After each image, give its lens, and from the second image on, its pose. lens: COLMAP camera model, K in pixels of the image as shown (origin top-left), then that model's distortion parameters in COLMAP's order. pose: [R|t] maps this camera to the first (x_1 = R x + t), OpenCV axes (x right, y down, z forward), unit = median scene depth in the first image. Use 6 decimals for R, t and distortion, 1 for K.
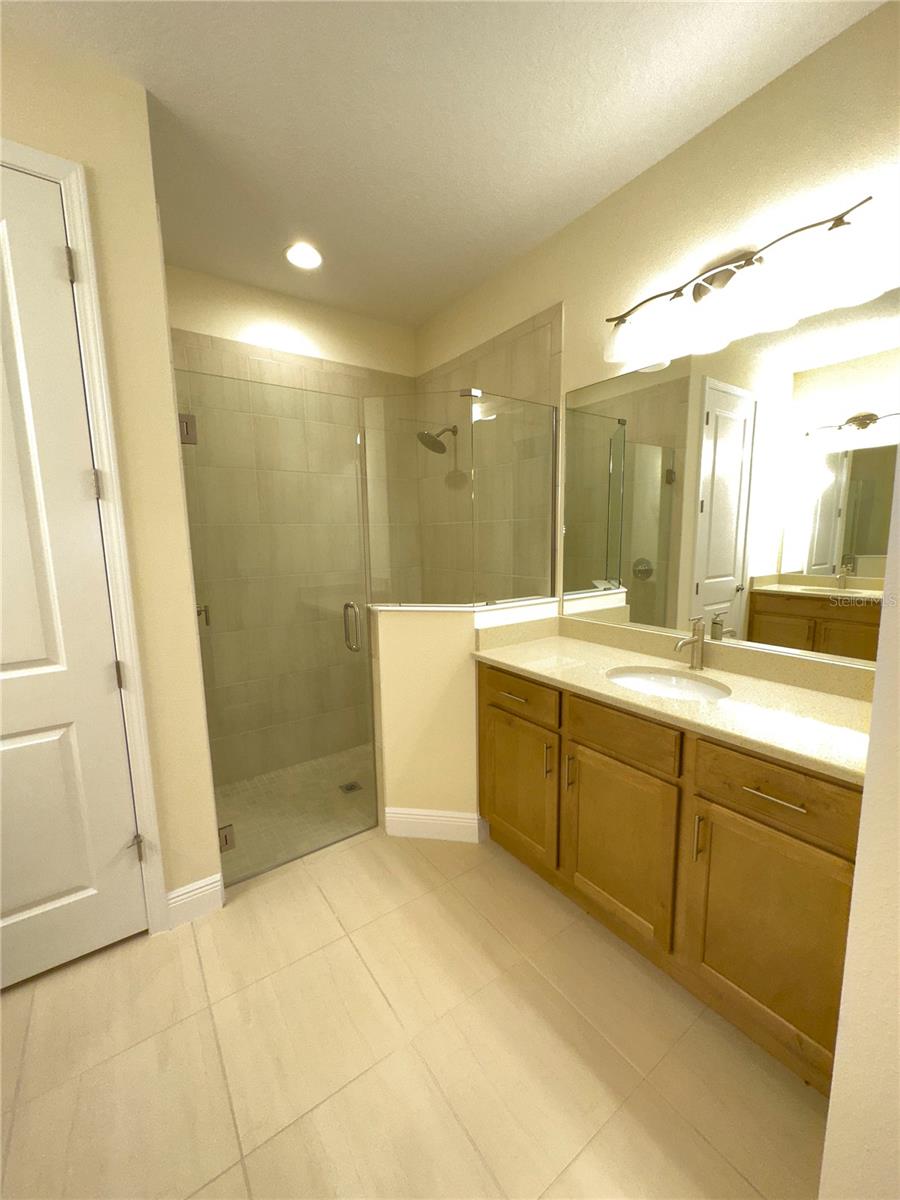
lens RADIAL K [[465.1, 0, 444.0], [0, 465.1, 600.3], [0, 0, 1]] dist [-0.002648, 0.000089]
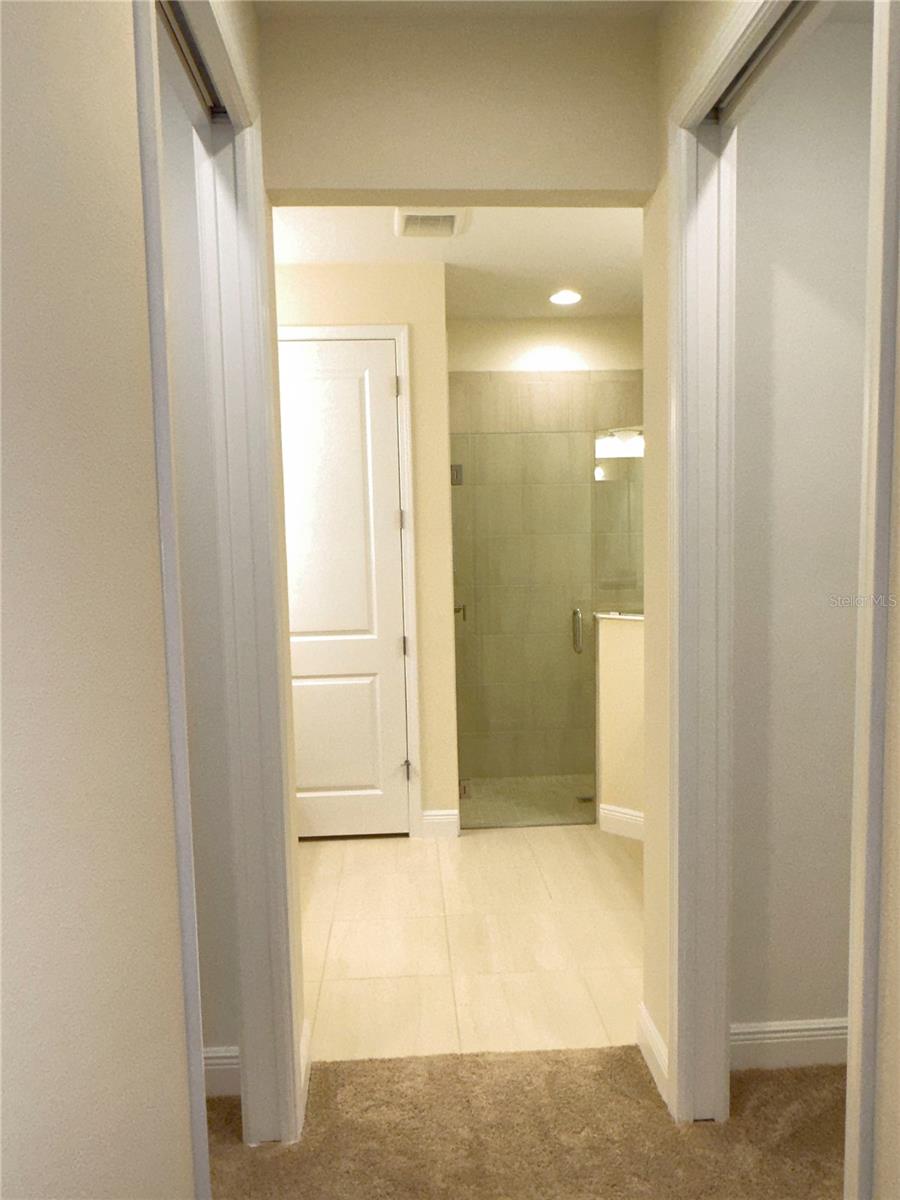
lens RADIAL K [[801.6, 0, 449.5], [0, 801.6, 600.8], [0, 0, 1]] dist [0.001302, -0.000620]
pose [[0.847759, 0.042098, -0.528708, 0.675952], [-0.065899, 0.997481, -0.026243, 0.066441], [0.526271, 0.057089, 0.848398, -0.970647]]
